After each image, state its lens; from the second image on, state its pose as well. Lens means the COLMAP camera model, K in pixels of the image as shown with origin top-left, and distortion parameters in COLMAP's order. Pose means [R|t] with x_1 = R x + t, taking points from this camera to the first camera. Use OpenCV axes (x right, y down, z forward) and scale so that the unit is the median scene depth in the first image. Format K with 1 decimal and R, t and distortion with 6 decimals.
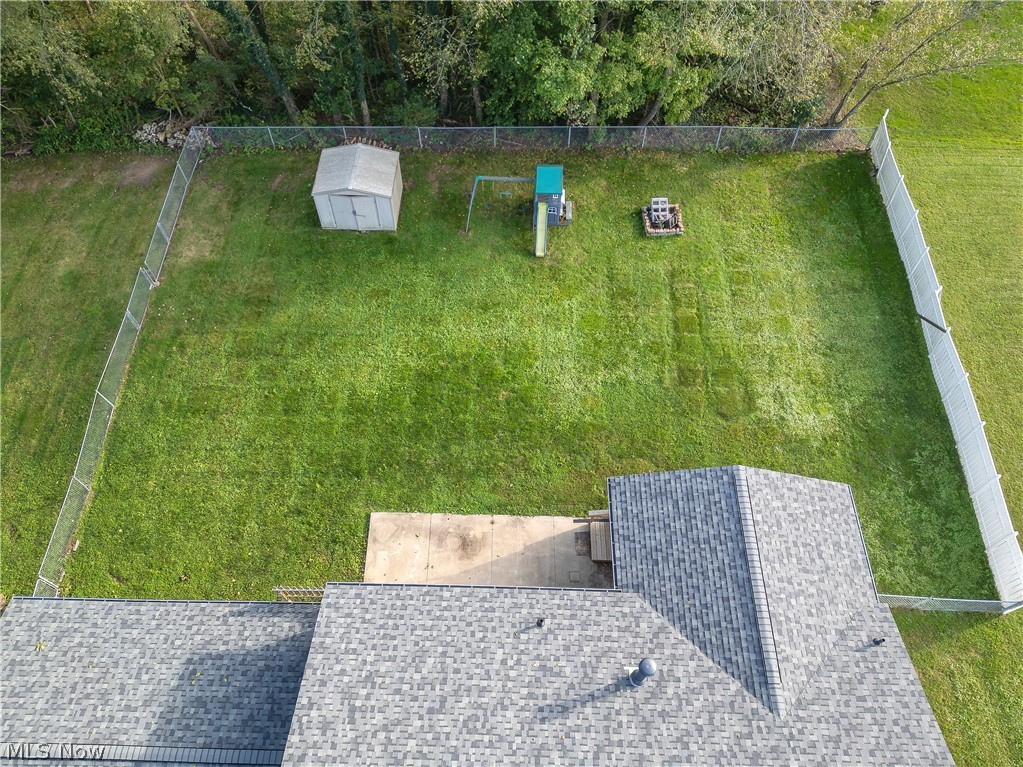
lens RADIAL K [[733.7, 0, 483.0], [0, 733.7, 383.2], [0, 0, 1]] dist [0.005438, 0.002089]
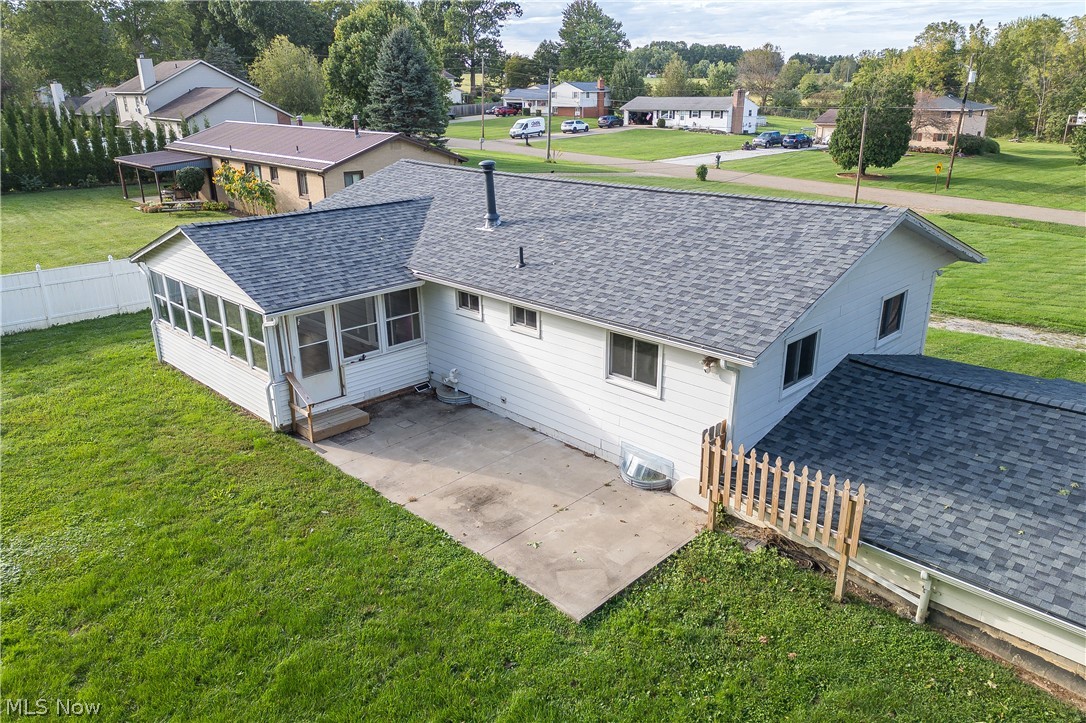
lens RADIAL K [[753.1, 0, 569.6], [0, 753.1, 361.1], [0, 0, 1]] dist [0.026391, -0.001733]
pose [[-0.746949, -0.215963, 0.628830, -0.418869], [0.582069, 0.244704, 0.775445, -0.197816], [-0.321345, 0.945241, -0.057076, 0.999673]]
